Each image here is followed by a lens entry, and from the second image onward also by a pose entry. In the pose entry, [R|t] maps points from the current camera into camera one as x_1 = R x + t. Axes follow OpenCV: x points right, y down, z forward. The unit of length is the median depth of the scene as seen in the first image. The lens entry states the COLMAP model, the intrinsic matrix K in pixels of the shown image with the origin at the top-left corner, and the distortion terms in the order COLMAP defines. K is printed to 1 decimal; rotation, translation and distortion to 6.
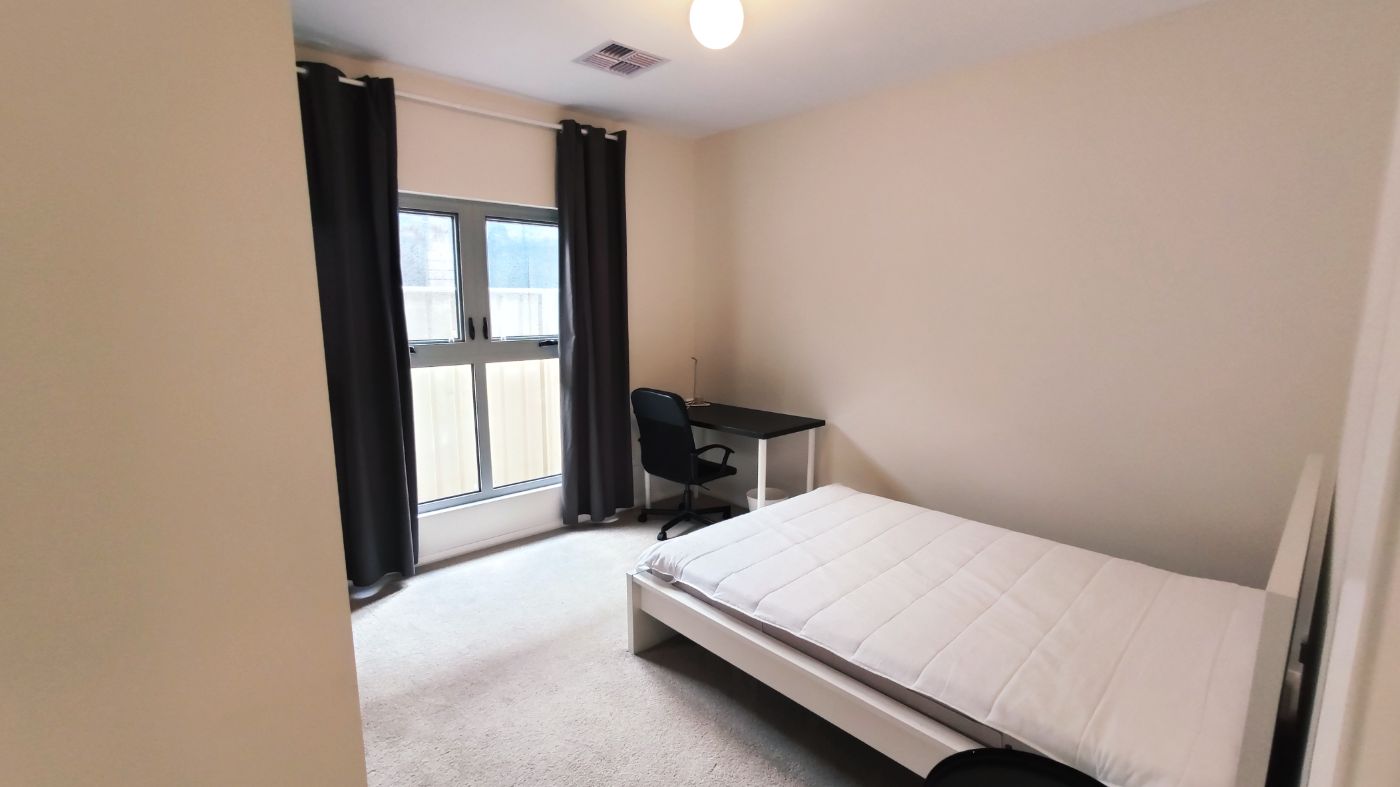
lens RADIAL K [[608.6, 0, 706.0], [0, 608.6, 398.8], [0, 0, 1]] dist [-0.017680, -0.000228]
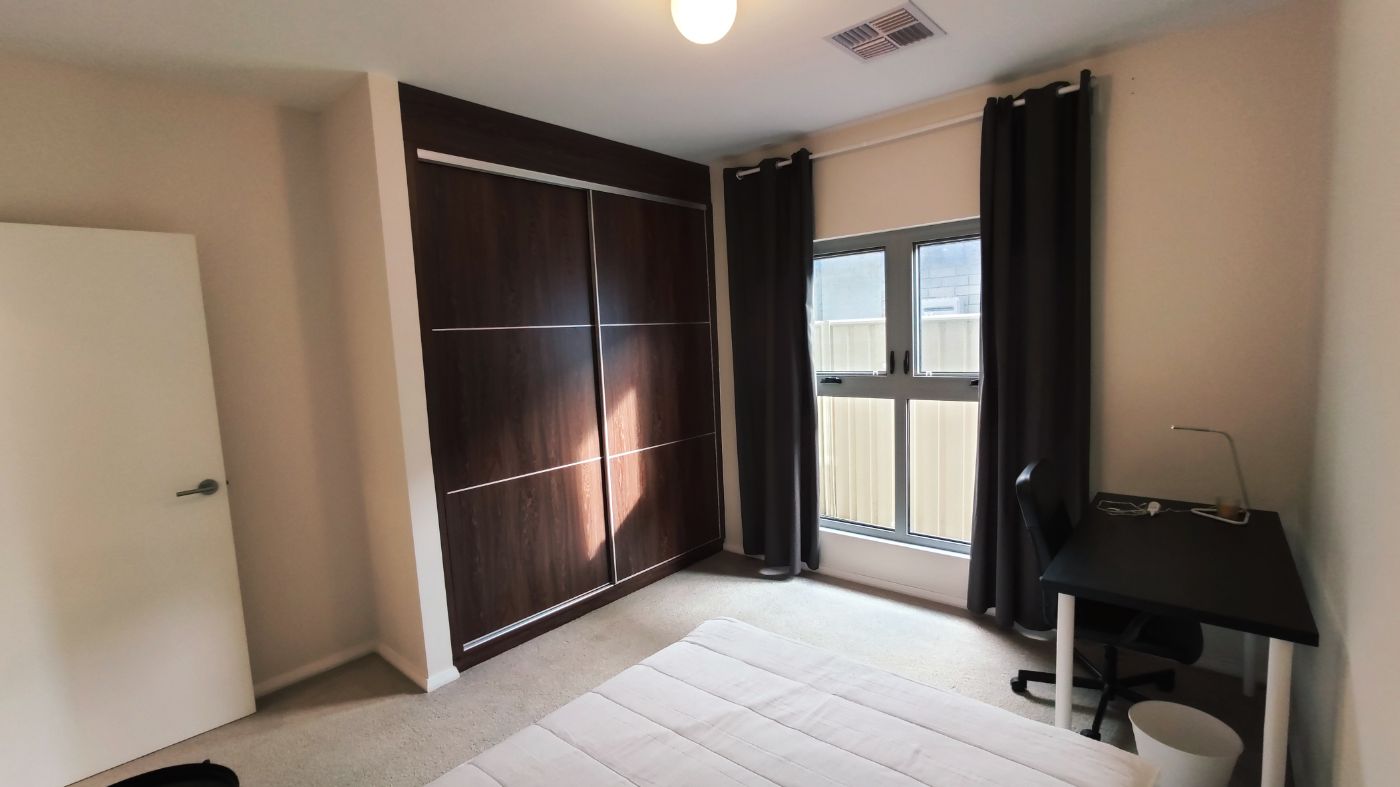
lens RADIAL K [[608.6, 0, 706.0], [0, 608.6, 398.8], [0, 0, 1]] dist [-0.017680, -0.000228]
pose [[0.123063, 0.093945, -0.987942, 0.535142], [-0.103181, 0.991325, 0.081414, -0.104815], [0.987020, 0.091918, 0.131689, 0.576217]]
